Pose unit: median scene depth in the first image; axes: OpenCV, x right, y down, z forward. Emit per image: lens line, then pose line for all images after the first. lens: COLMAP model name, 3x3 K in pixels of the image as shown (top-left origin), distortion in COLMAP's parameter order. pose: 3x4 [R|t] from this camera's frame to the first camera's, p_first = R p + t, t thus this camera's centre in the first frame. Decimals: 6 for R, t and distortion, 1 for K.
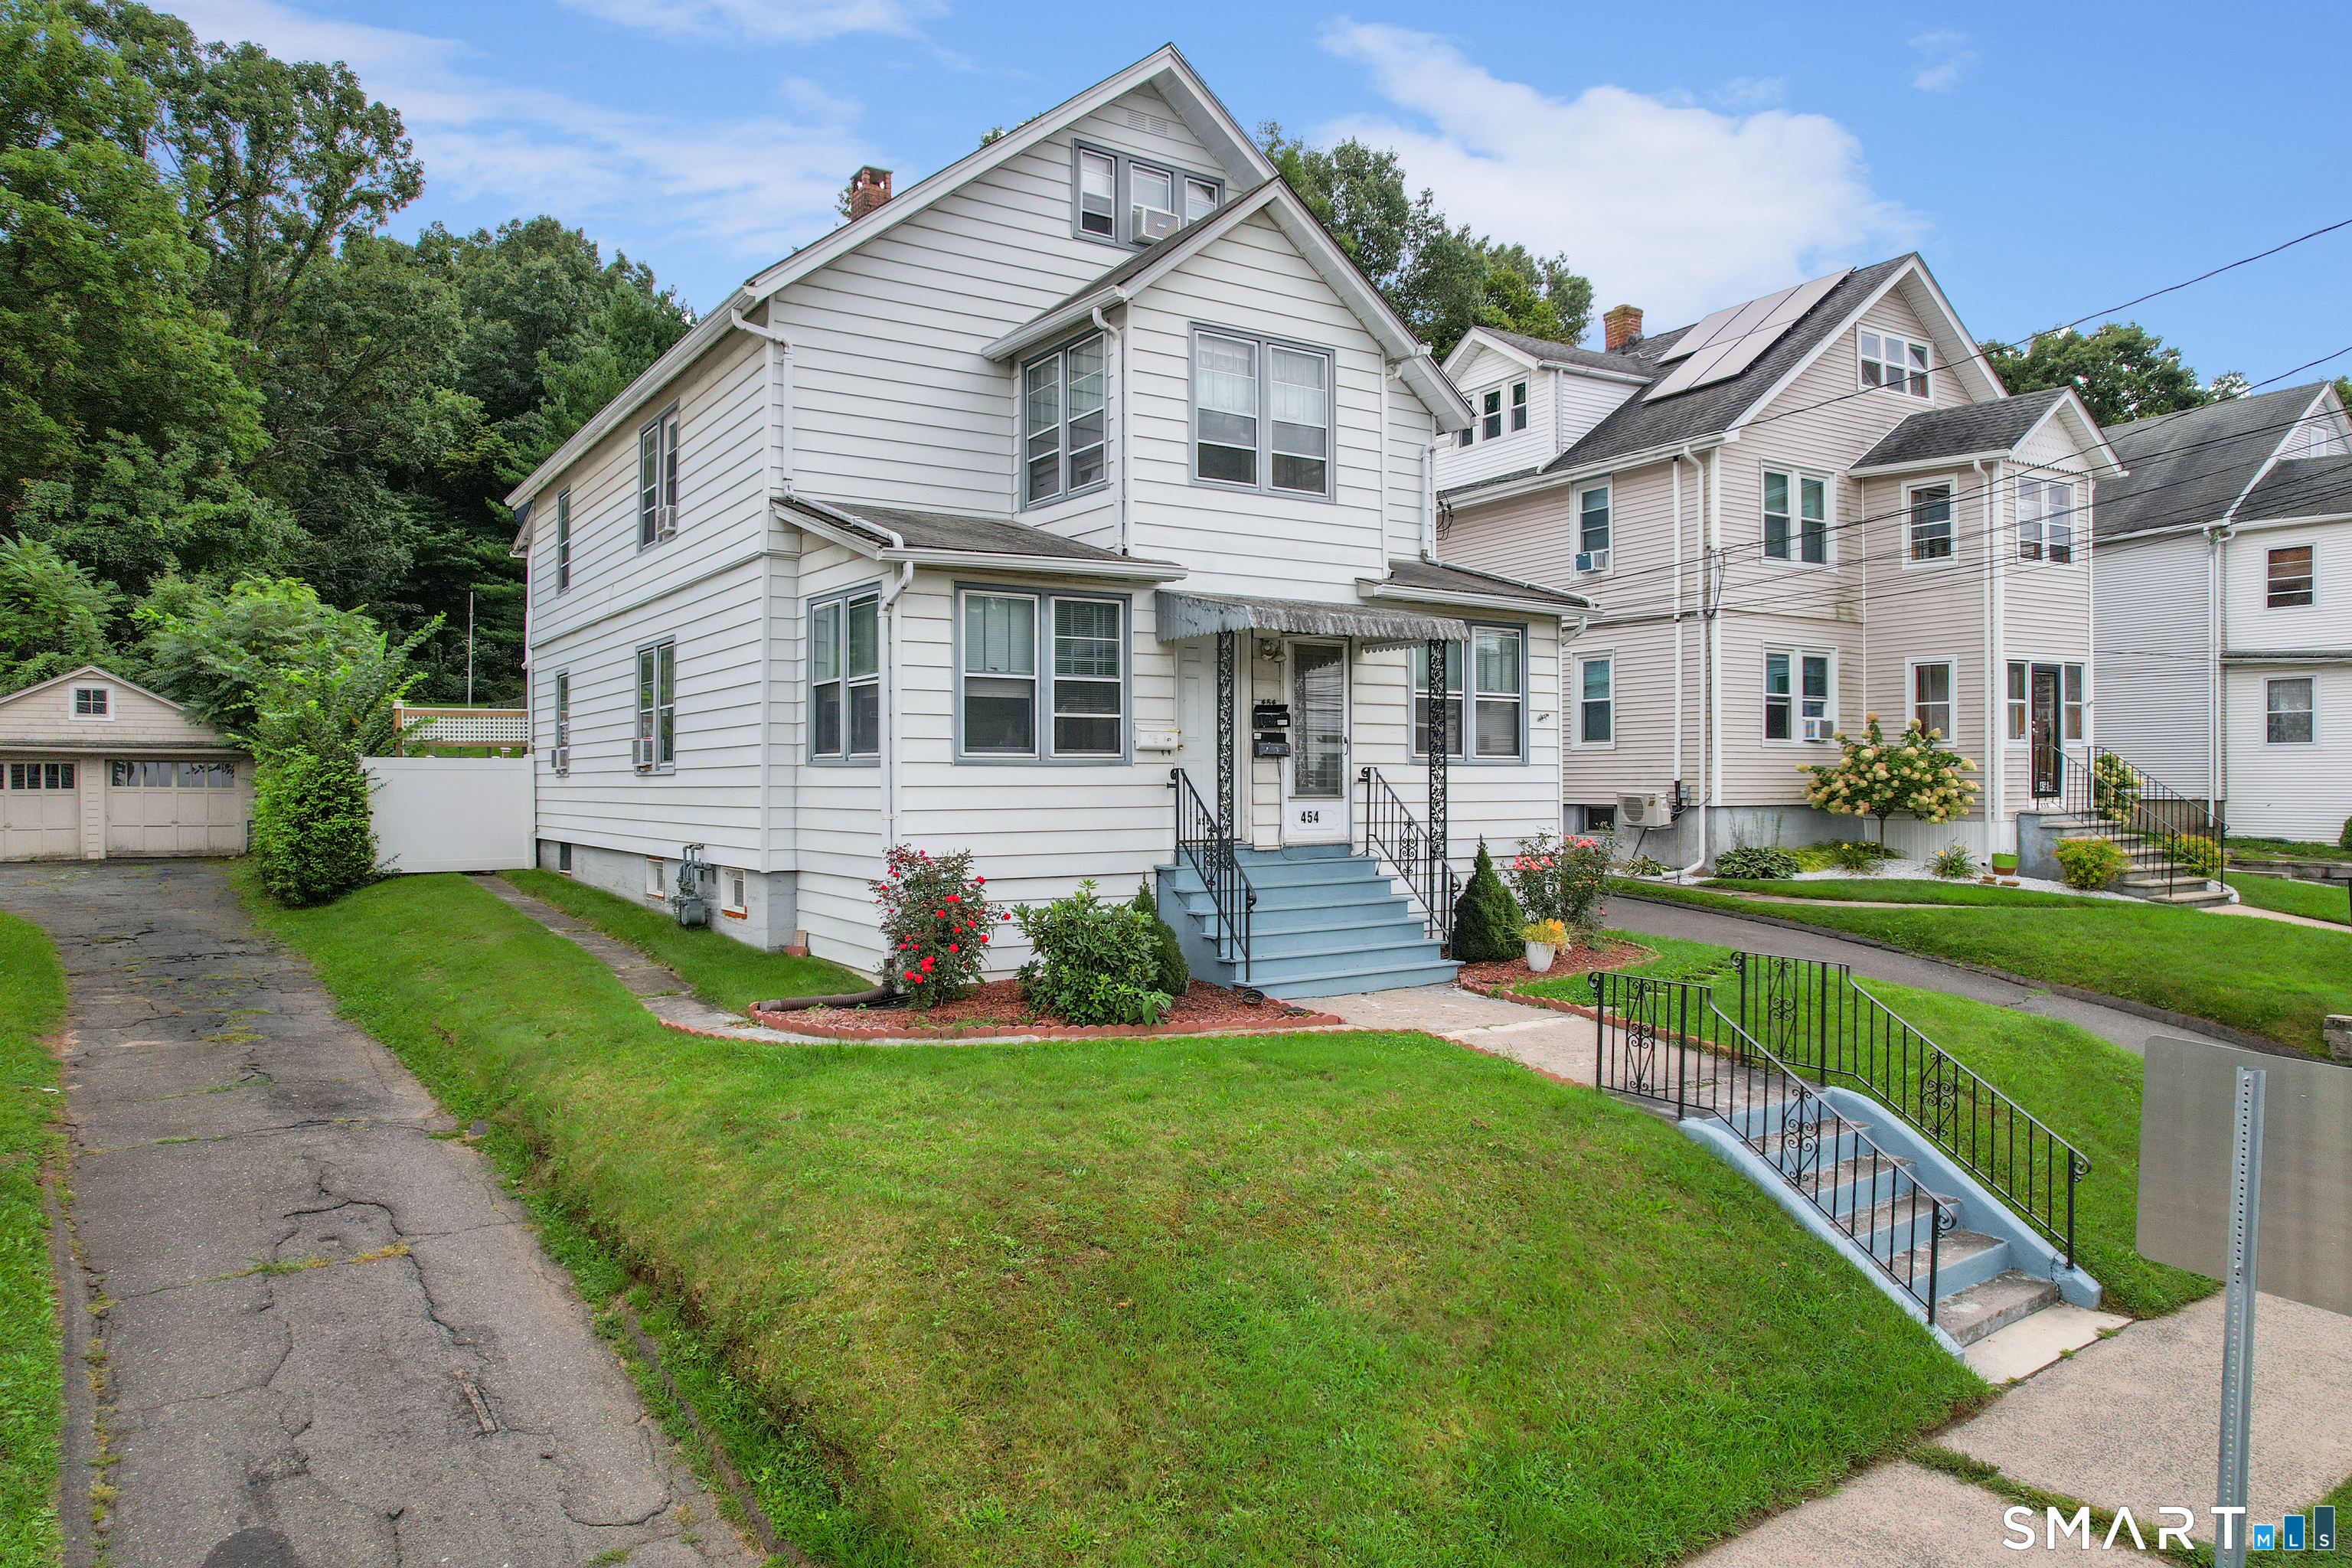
lens RADIAL K [[1505.6, 0, 1186.1], [0, 1505.6, 794.1], [0, 0, 1]] dist [-0.076004, 0.071840]
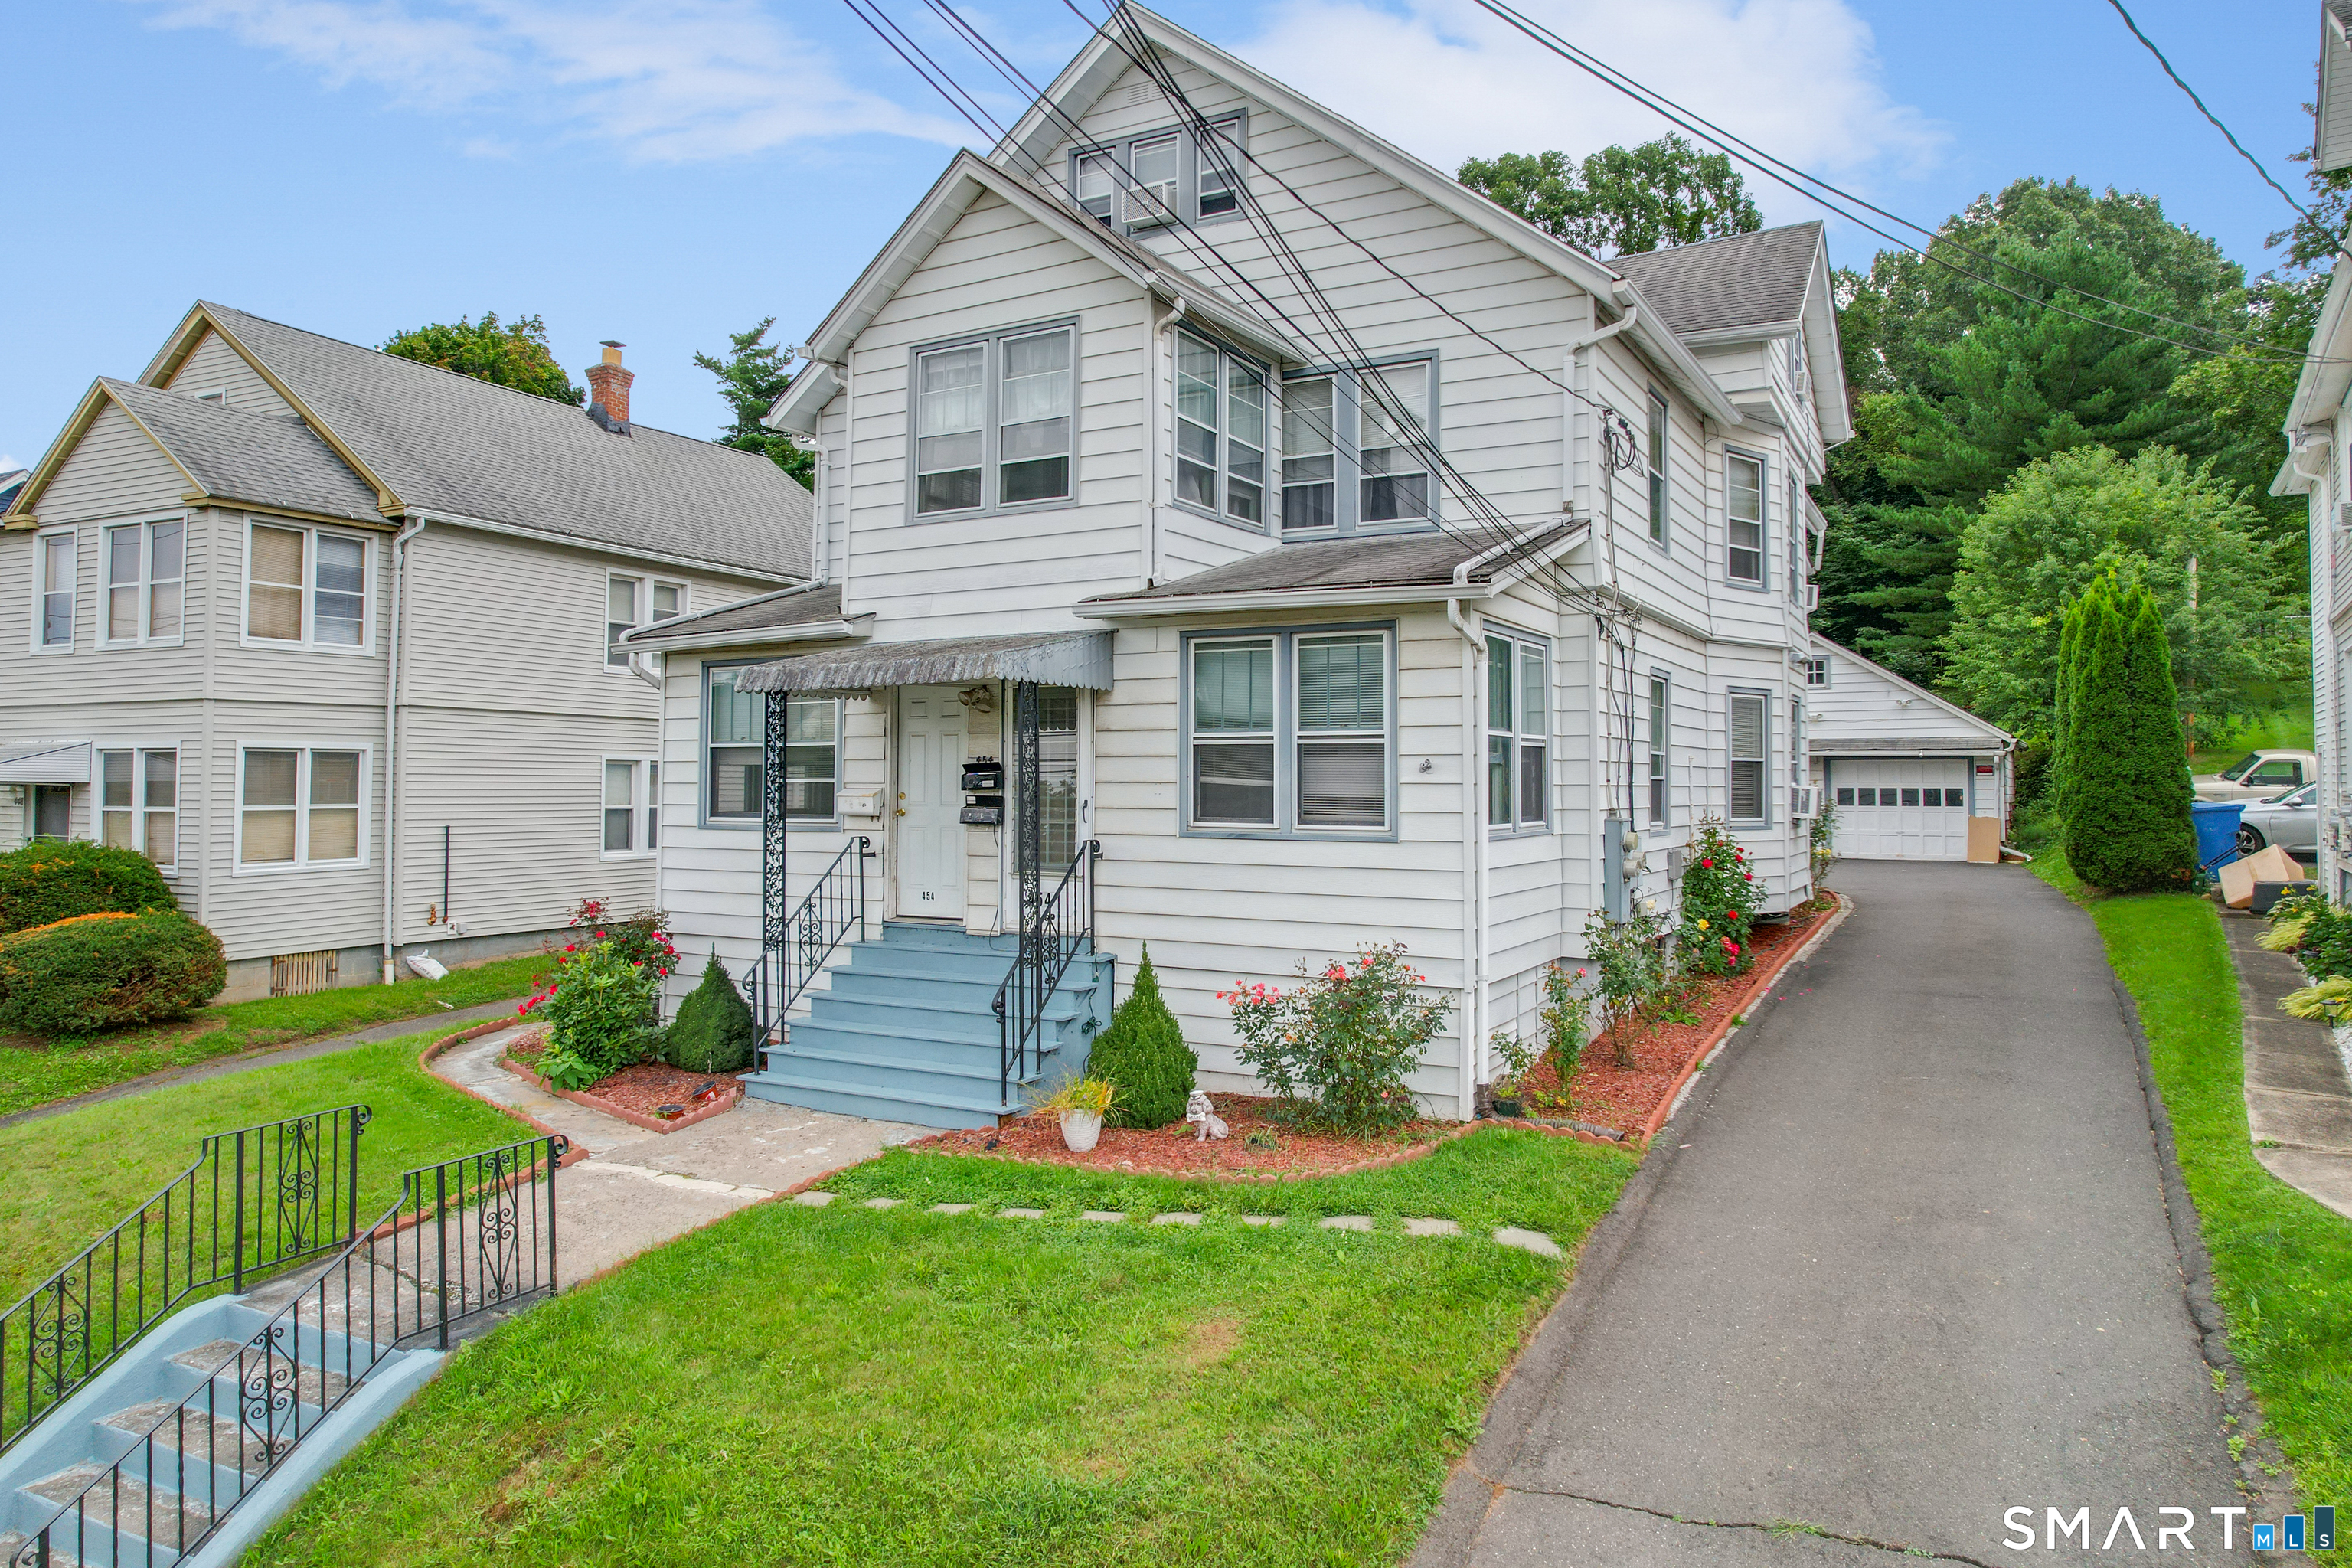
lens RADIAL K [[1536.6, 0, 1172.0], [0, 1536.6, 726.5], [0, 0, 1]] dist [-0.080491, 0.079237]
pose [[0.447378, -0.031874, -0.893777, 0.871386], [-0.010891, 0.999096, -0.041082, -0.045407], [0.894279, 0.028113, 0.446627, 0.705894]]
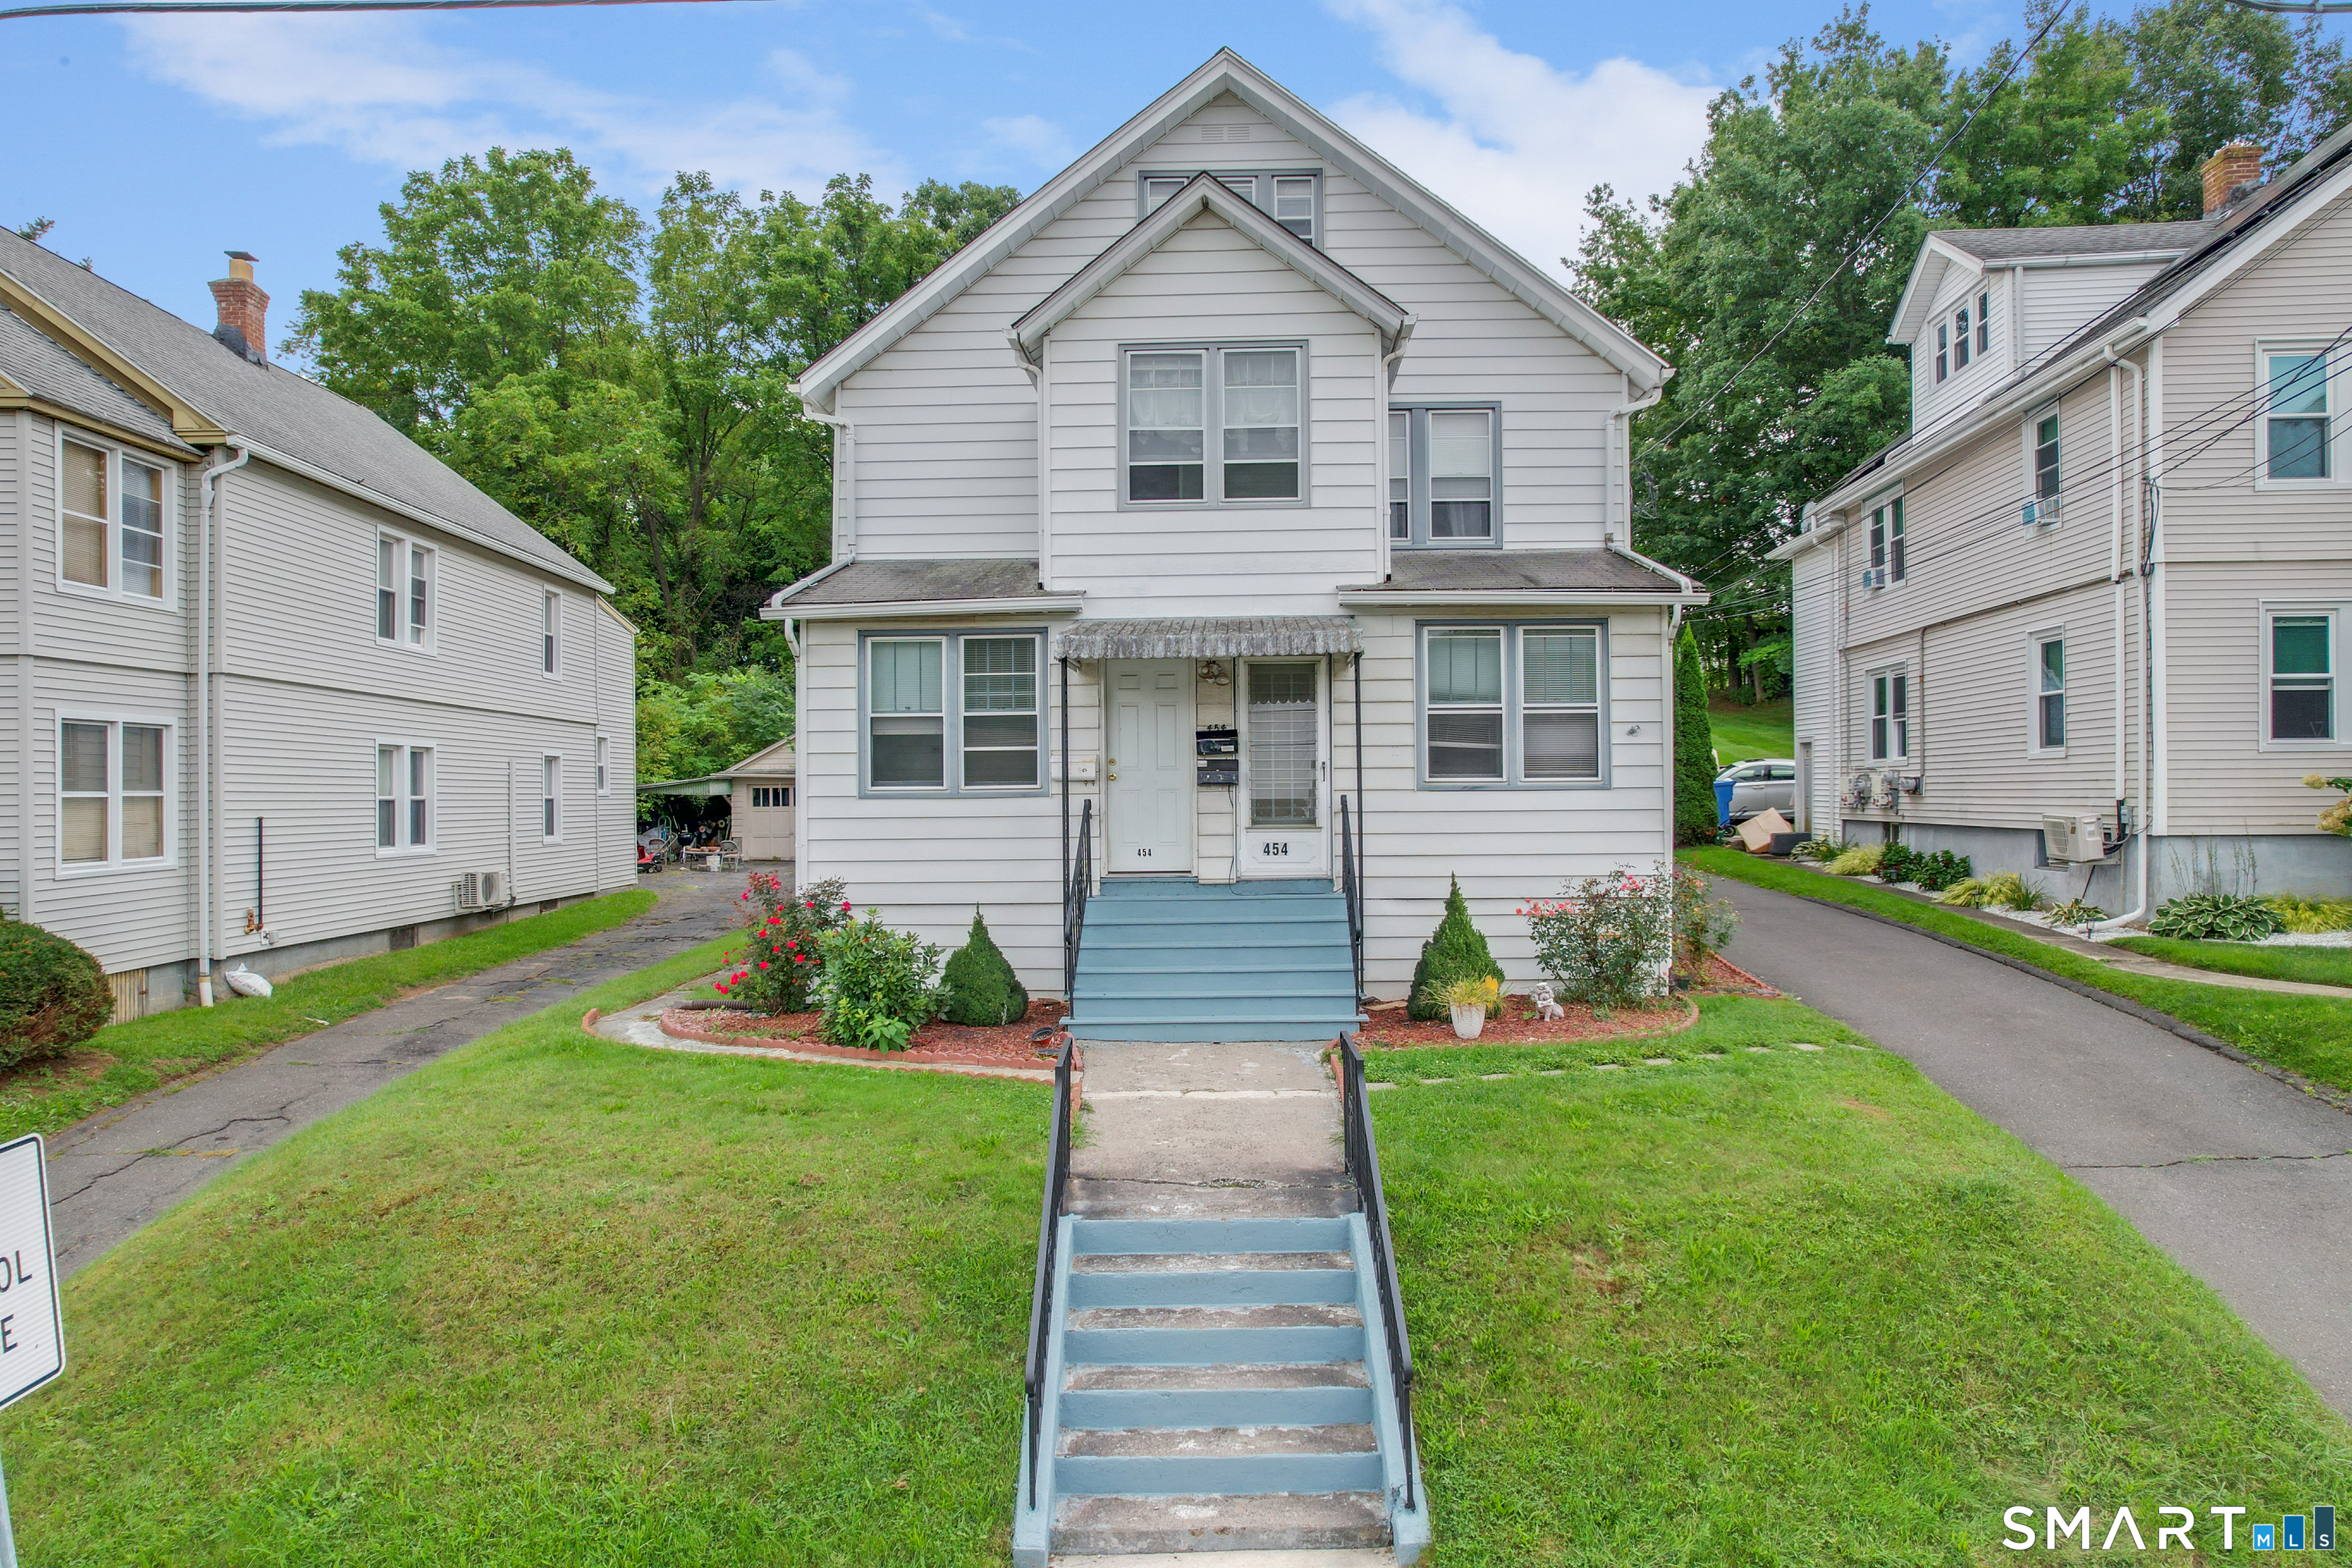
lens RADIAL K [[1505.6, 0, 1186.1], [0, 1505.6, 794.1], [0, 0, 1]] dist [-0.076004, 0.071840]
pose [[0.815650, -0.005389, -0.578520, 0.585360], [0.002702, 0.999981, -0.005505, -0.013900], [0.578539, 0.002926, 0.815650, 0.215752]]
